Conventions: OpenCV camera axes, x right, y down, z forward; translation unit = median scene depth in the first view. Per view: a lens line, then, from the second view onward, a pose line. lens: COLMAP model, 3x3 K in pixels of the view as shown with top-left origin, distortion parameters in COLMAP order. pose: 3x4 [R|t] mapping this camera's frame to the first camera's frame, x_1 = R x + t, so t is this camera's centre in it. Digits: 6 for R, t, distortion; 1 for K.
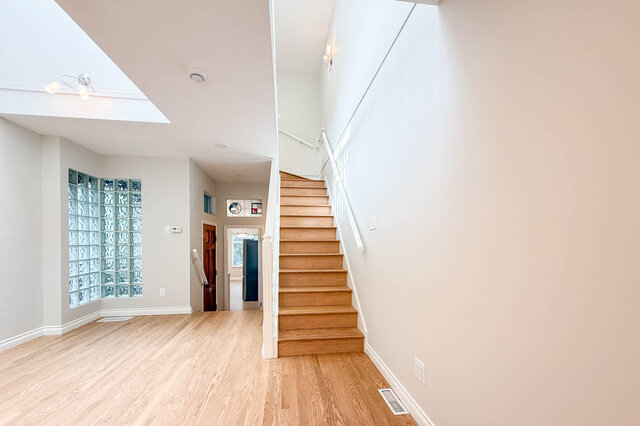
lens RADIAL K [[259.9, 0, 319.6], [0, 259.9, 240.6], [0, 0, 1]] dist [-0.000519, 0.000004]
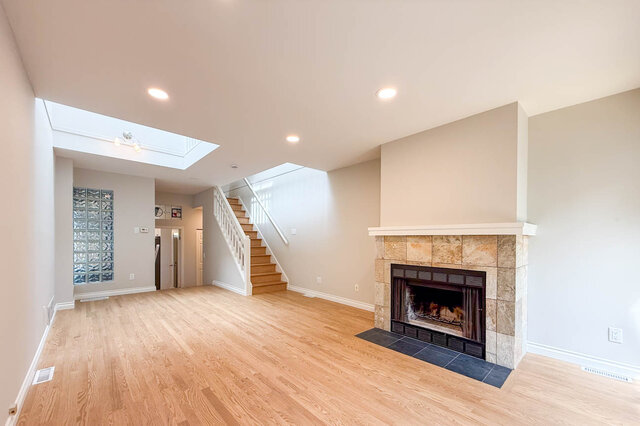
lens RADIAL K [[259.9, 0, 319.6], [0, 259.9, 240.6], [0, 0, 1]] dist [-0.000519, 0.000004]
pose [[0.824410, 0.002396, 0.565988, -0.696119], [-0.006032, 0.999971, 0.004553, 0.000169], [-0.565961, -0.007167, 0.824401, -0.798622]]
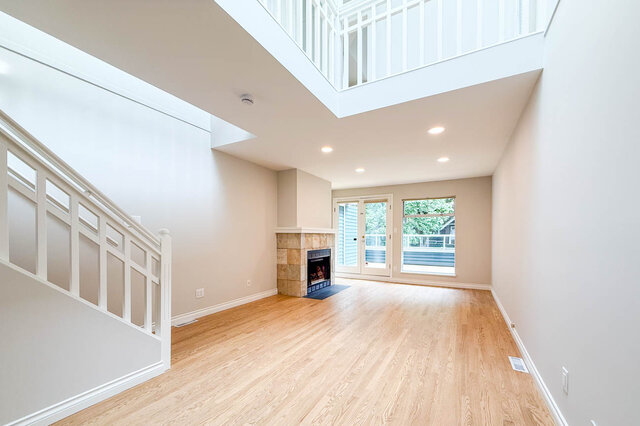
lens RADIAL K [[259.9, 0, 319.6], [0, 259.9, 240.6], [0, 0, 1]] dist [-0.000519, 0.000004]
pose [[-0.802972, -0.012627, 0.595883, -0.887735], [0.000141, 0.999772, 0.021375, -0.003962], [-0.596017, 0.017247, -0.802787, 1.080050]]
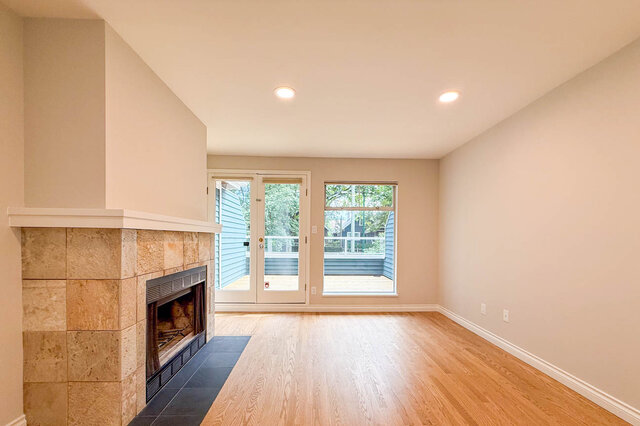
lens RADIAL K [[259.9, 0, 319.6], [0, 259.9, 240.6], [0, 0, 1]] dist [-0.000519, 0.000004]
pose [[-0.994370, -0.006826, 0.105742, -0.320243], [-0.005559, 0.999909, 0.012279, -0.001598], [-0.105816, 0.011622, -0.994318, 0.377052]]
